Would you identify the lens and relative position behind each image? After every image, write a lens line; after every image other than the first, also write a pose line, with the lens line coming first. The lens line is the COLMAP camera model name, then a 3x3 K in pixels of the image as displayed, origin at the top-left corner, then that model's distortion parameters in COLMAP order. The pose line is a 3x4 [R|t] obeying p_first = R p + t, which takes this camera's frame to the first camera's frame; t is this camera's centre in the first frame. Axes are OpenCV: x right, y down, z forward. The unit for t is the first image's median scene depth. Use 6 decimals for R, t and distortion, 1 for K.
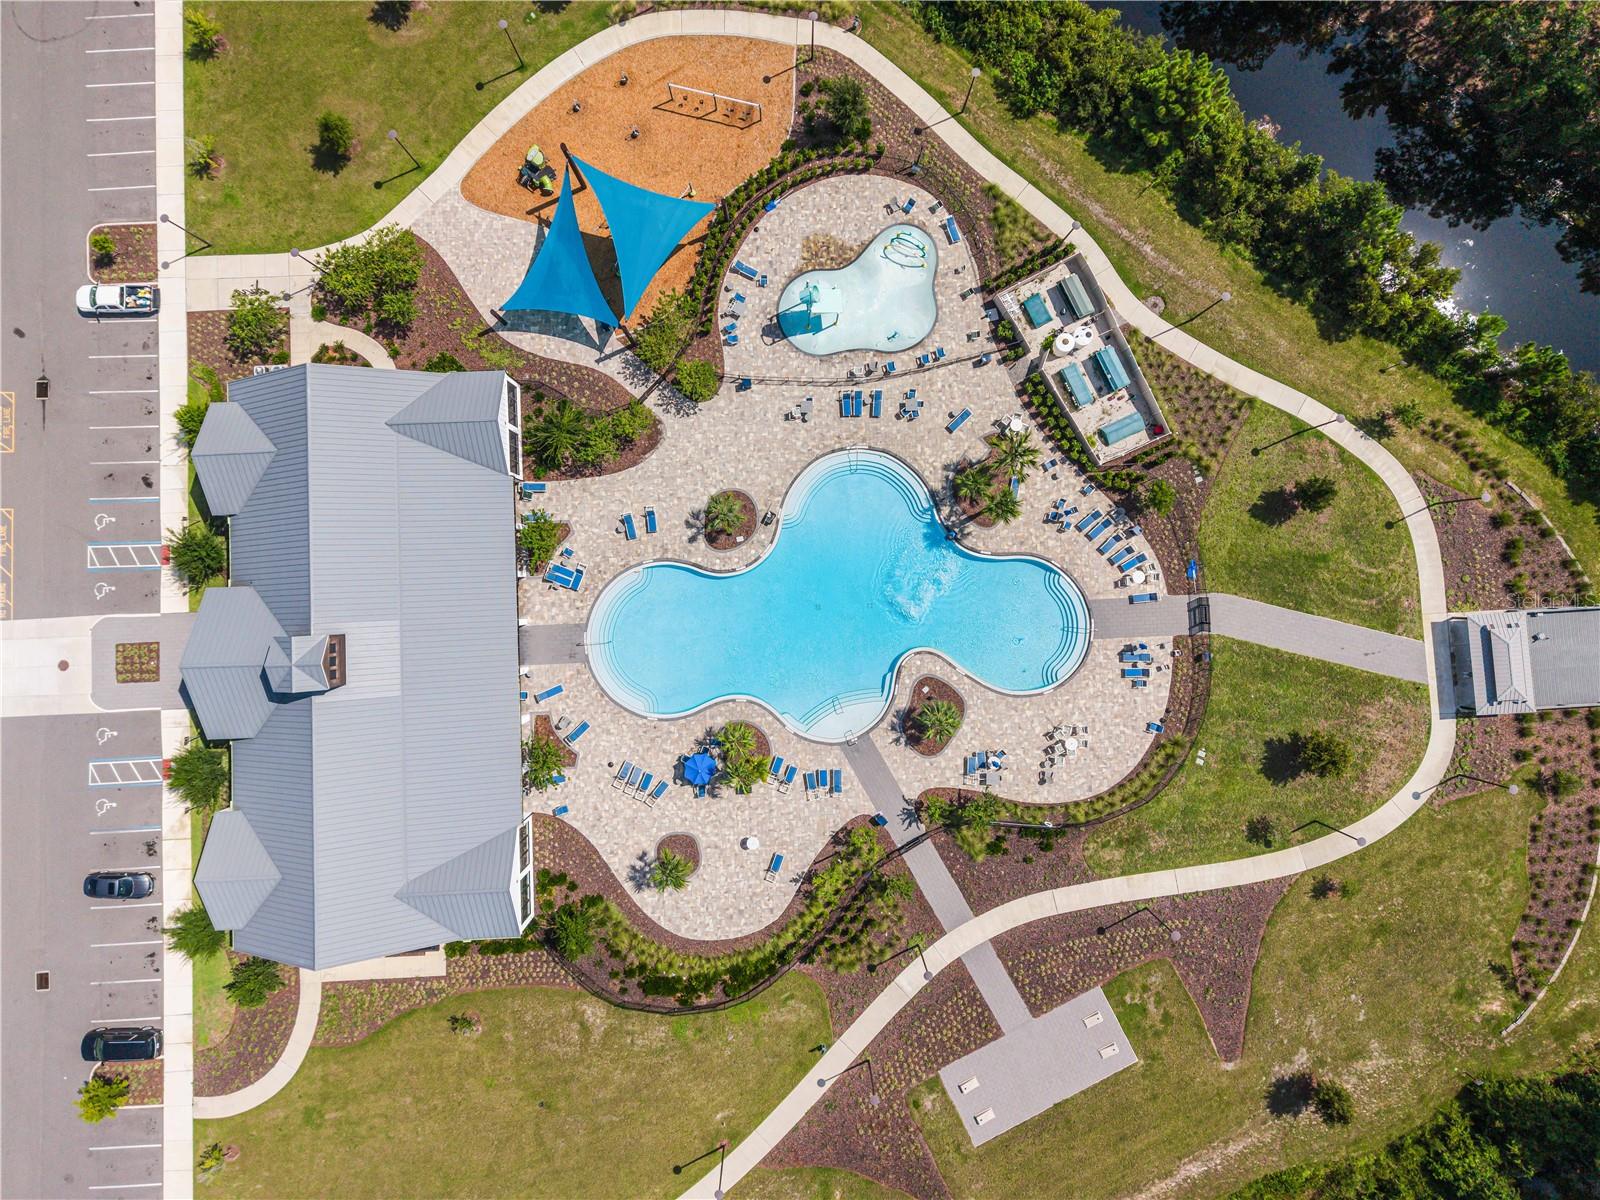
lens RADIAL K [[1069.1, 0, 804.9], [0, 1069.1, 598.9], [0, 0, 1]] dist [0.054803, -0.044106]
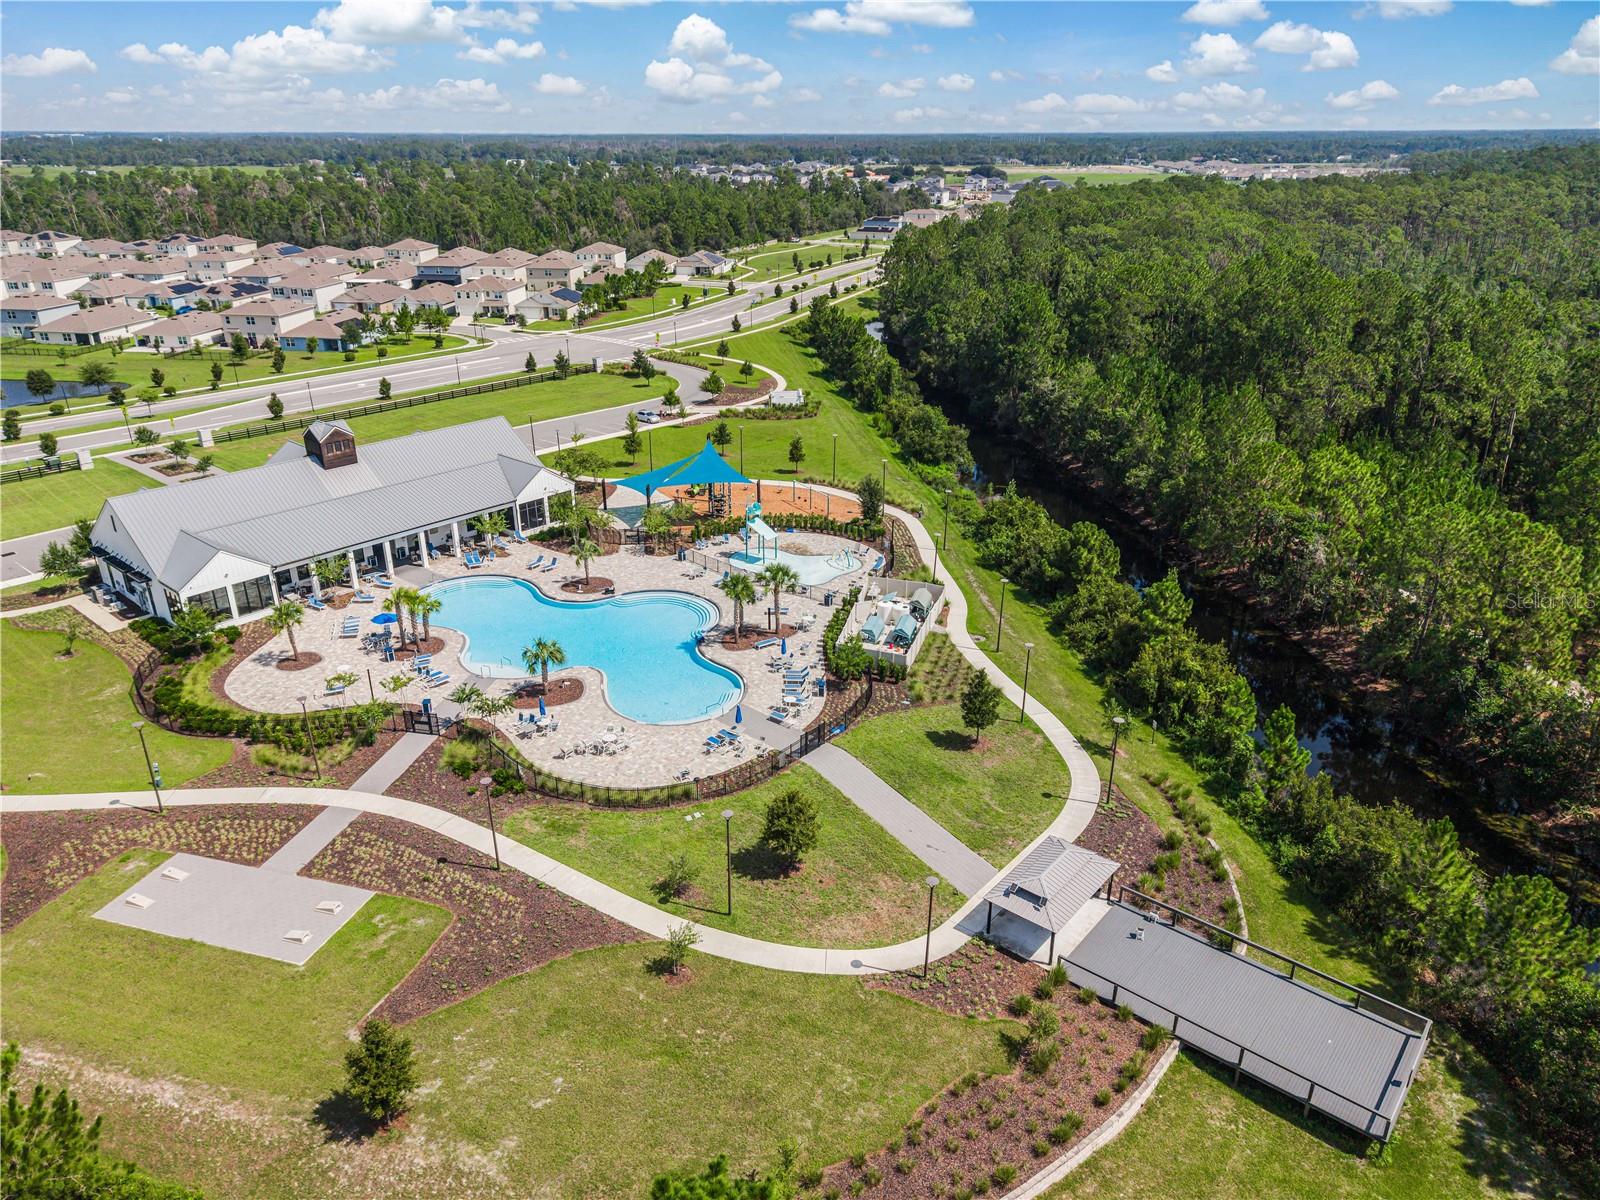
lens RADIAL K [[1086.3, 0, 812.5], [0, 1086.3, 598.0], [0, 0, 1]] dist [0.050815, -0.045370]
pose [[0.731416, 0.259527, -0.630616, 0.923431], [-0.680344, 0.340773, -0.648850, 0.574507], [0.046503, 0.903615, 0.425814, 0.490777]]
